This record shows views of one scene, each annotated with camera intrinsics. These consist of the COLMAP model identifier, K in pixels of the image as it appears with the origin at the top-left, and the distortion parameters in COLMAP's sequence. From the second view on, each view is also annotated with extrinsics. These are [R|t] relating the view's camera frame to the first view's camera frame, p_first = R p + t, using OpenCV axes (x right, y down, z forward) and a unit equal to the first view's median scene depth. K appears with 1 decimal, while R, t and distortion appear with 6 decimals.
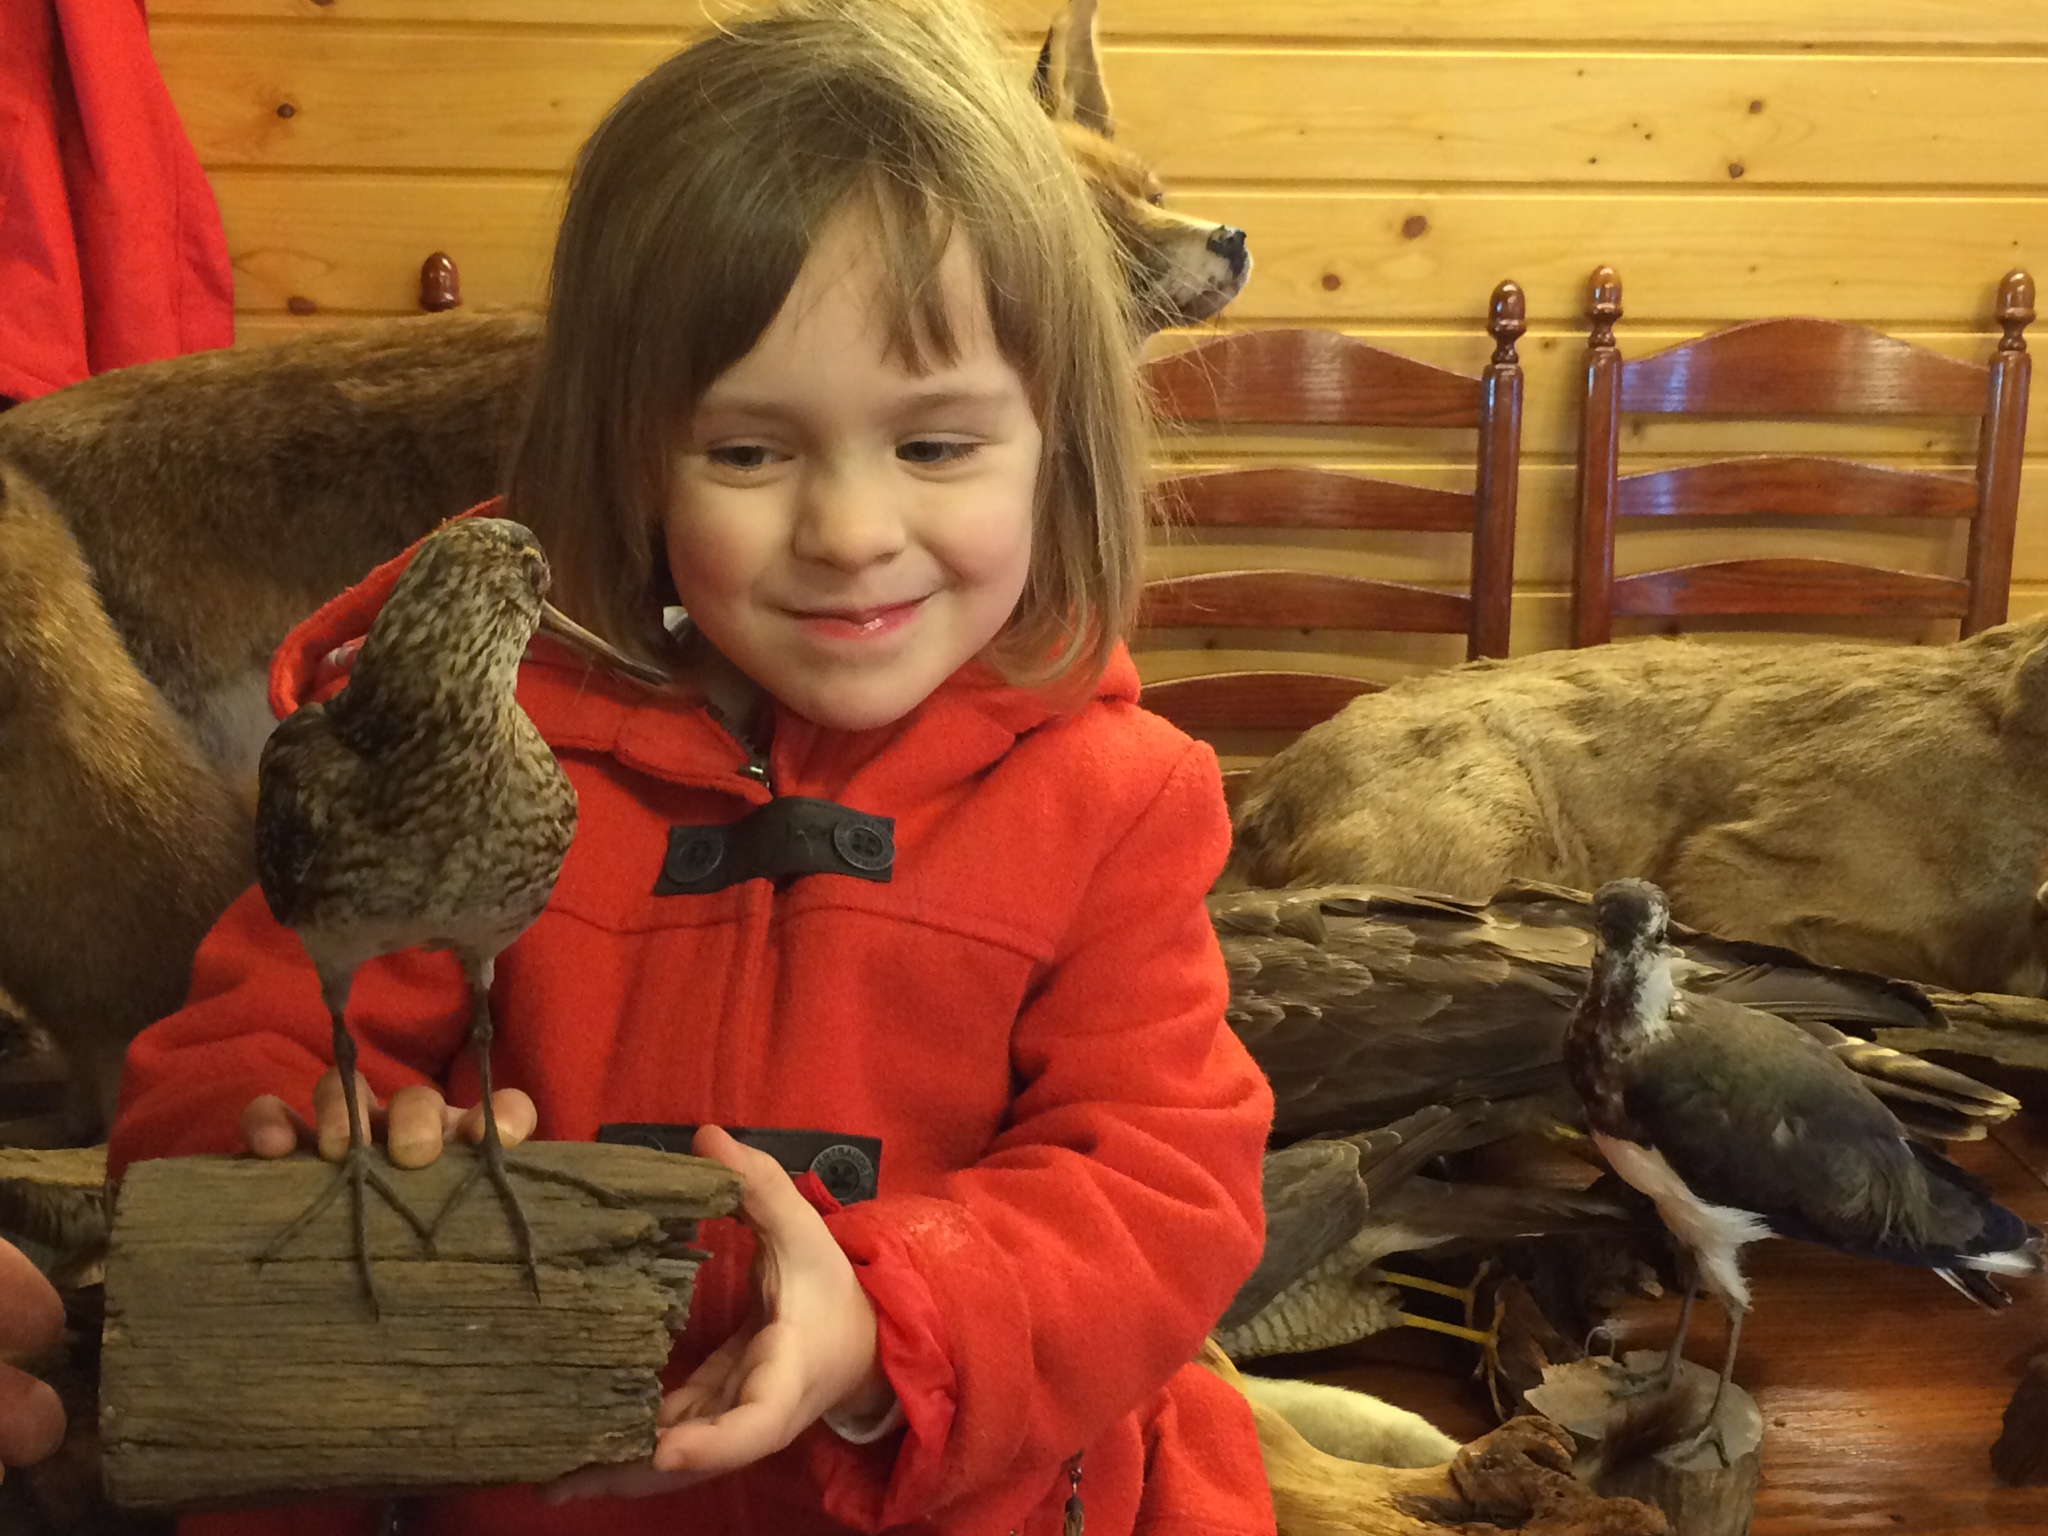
lens RADIAL K [[2782.7, 0, 1022.9], [0, 2782.7, 765.8], [0, 0, 1]] dist [0.073836, 0.000000]
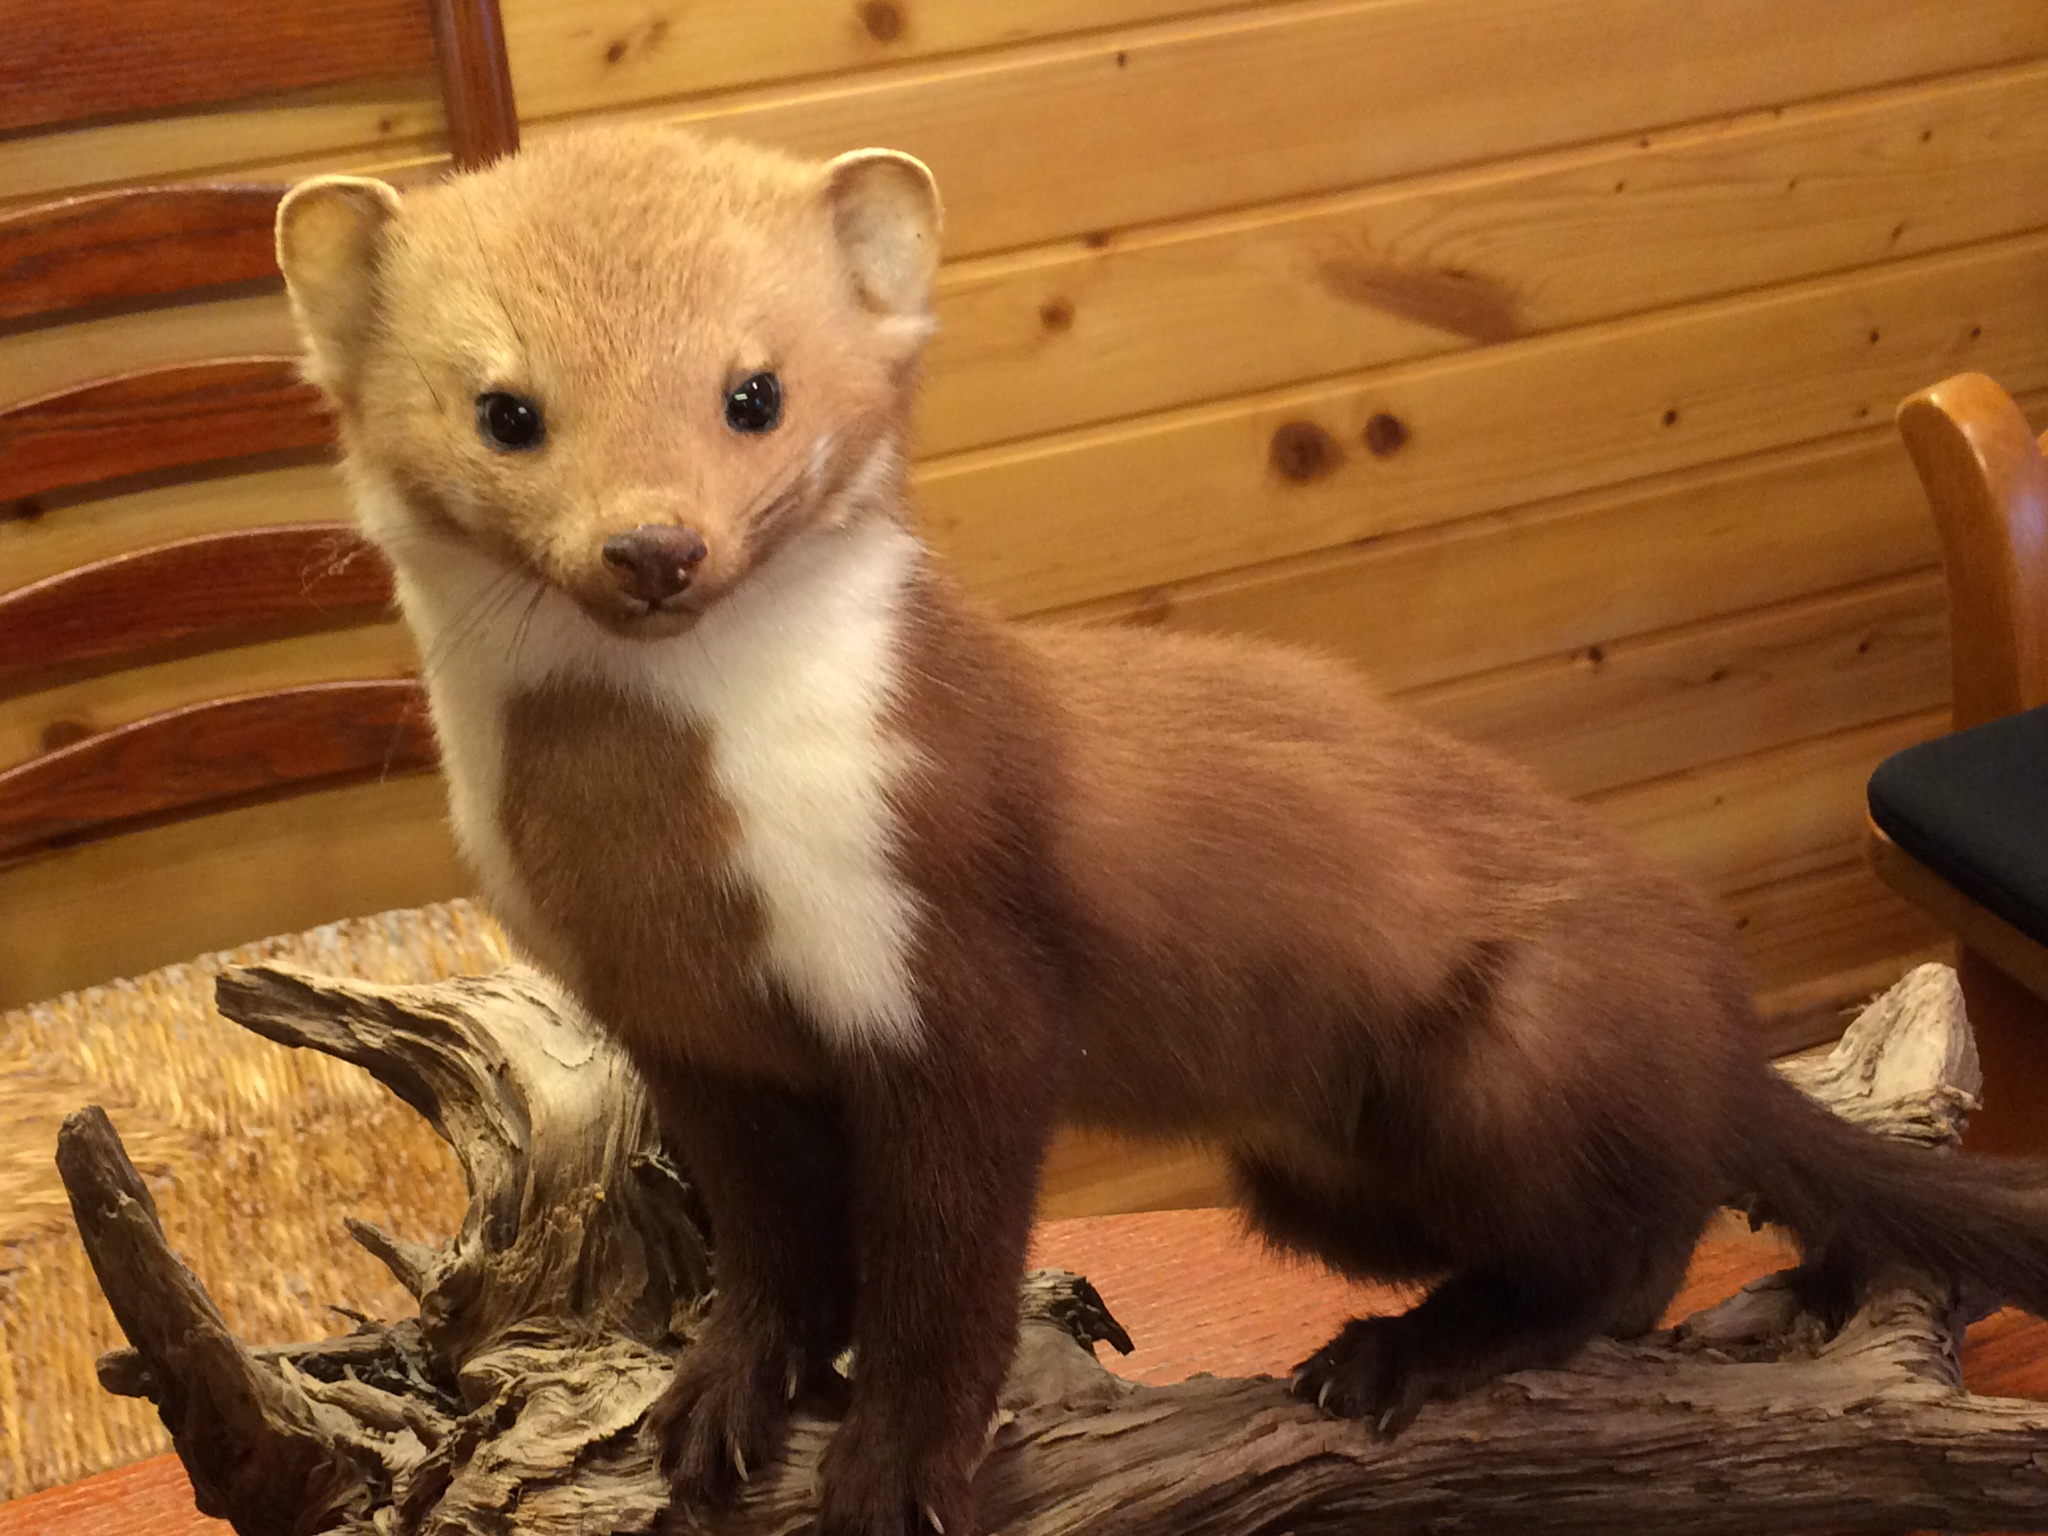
lens RADIAL K [[2782.7, 0, 1024.1], [0, 2782.7, 765.6], [0, 0, 1]] dist [0.073836, 0.000000]
pose [[0.960018, -0.203969, 0.191734, 0.565581], [0.162306, 0.963604, 0.212422, -0.161439], [-0.228083, -0.172810, 0.958183, 0.713691]]
